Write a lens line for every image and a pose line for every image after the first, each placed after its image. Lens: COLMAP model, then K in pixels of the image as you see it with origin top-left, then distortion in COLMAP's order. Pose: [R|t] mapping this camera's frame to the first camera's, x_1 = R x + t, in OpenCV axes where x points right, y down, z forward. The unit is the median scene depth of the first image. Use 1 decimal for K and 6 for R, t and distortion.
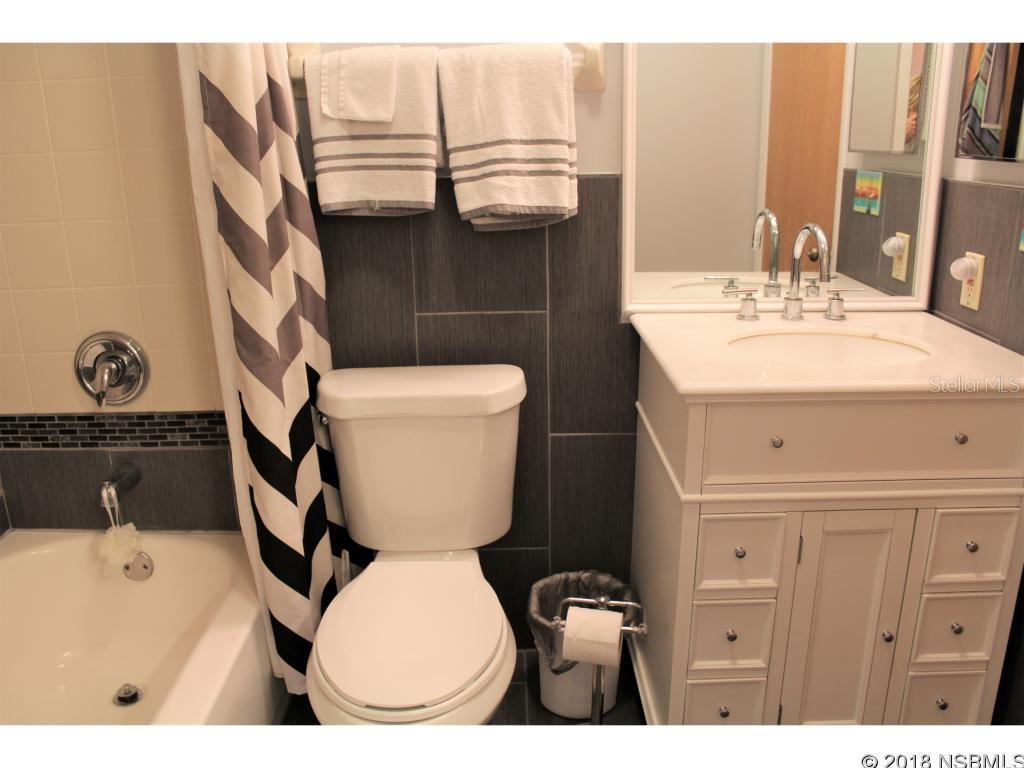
lens RADIAL K [[858.3, 0, 512.0], [0, 858.3, 384.0], [0, 0, 1]] dist [-0.160541, 0.123807]
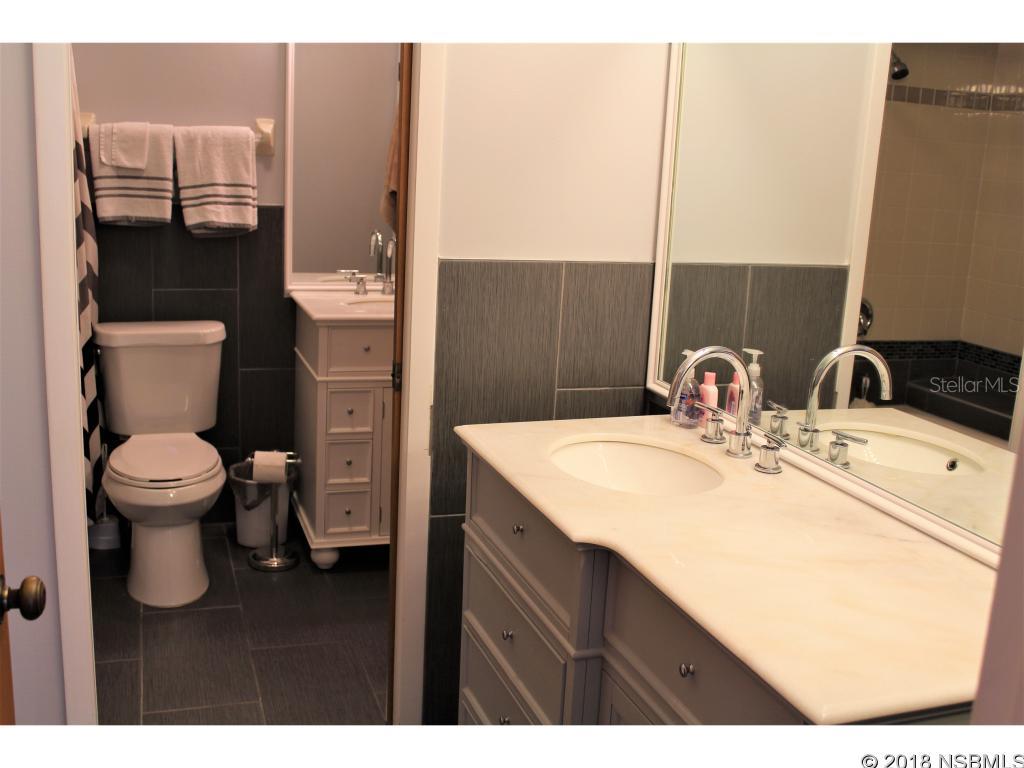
lens RADIAL K [[1043.0, 0, 512.0], [0, 1043.0, 384.0], [0, 0, 1]] dist [-0.107917, 0.015778]
pose [[0.945373, -0.005898, 0.325937, -0.117850], [0.028676, 0.997465, -0.065123, 0.259786], [-0.324726, 0.070912, 0.943146, -1.092160]]
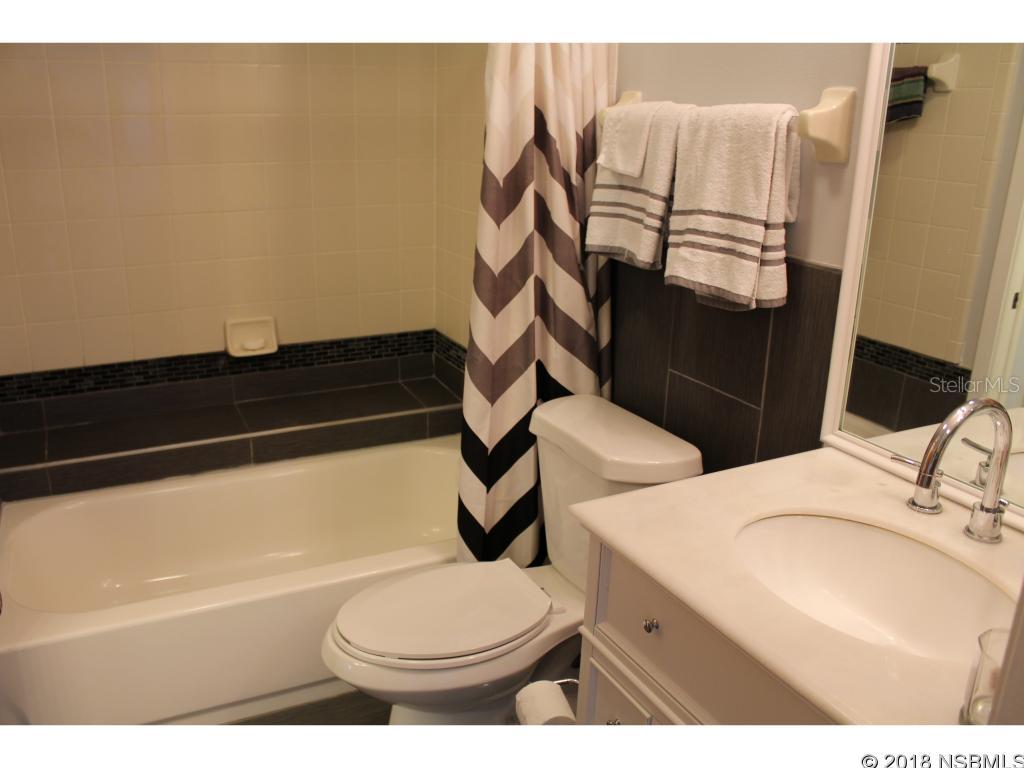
lens RADIAL K [[865.6, 0, 512.0], [0, 865.6, 384.0], [0, 0, 1]] dist [-0.162470, 0.126927]
pose [[0.445849, 0.296838, -0.844456, 0.731990], [-0.287834, 0.940850, 0.178753, -0.213535], [0.847567, 0.163366, 0.504917, 0.382742]]
